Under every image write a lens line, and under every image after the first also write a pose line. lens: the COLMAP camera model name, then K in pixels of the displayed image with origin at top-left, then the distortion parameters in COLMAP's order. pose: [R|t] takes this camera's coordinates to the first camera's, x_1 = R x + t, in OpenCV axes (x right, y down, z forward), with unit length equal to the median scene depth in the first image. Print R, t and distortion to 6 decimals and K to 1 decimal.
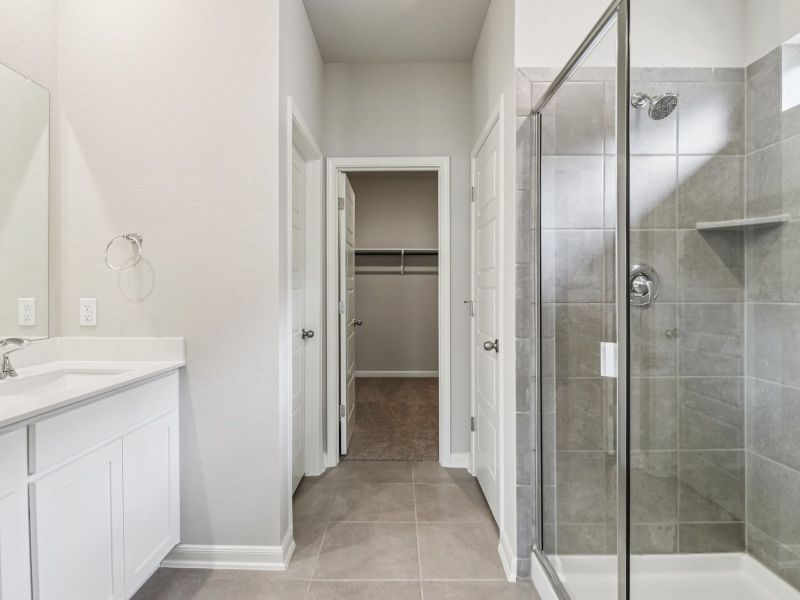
lens RADIAL K [[419.3, 0, 396.6], [0, 419.3, 292.0], [0, 0, 1]] dist [-0.000925, -0.028857]
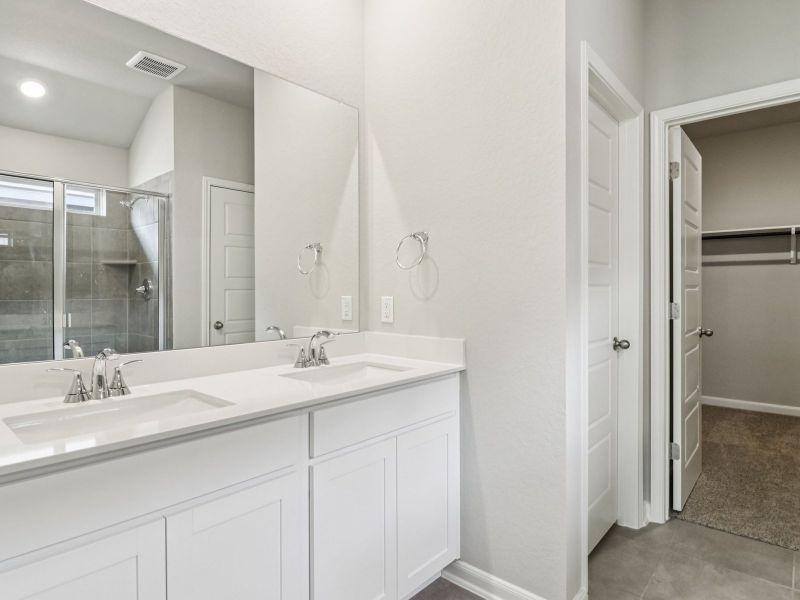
lens RADIAL K [[452.1, 0, 404.3], [0, 452.1, 294.8], [0, 0, 1]] dist [0.001765, -0.016871]
pose [[0.755736, 0.003365, -0.654868, 0.033128], [0.001892, 0.999971, 0.007323, 0.001479], [0.654874, -0.006773, 0.755708, 0.104547]]
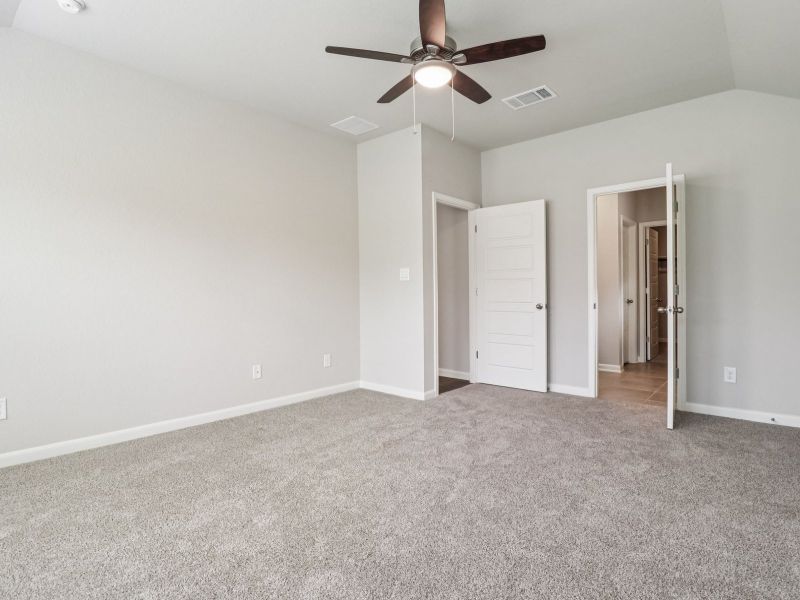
lens RADIAL K [[452.1, 0, 404.3], [0, 452.1, 294.8], [0, 0, 1]] dist [0.001765, -0.016871]
pose [[0.775967, -0.002918, -0.630766, 0.415975], [0.007642, 0.999959, 0.004774, 0.042209], [0.630727, -0.008525, 0.775958, -1.809857]]
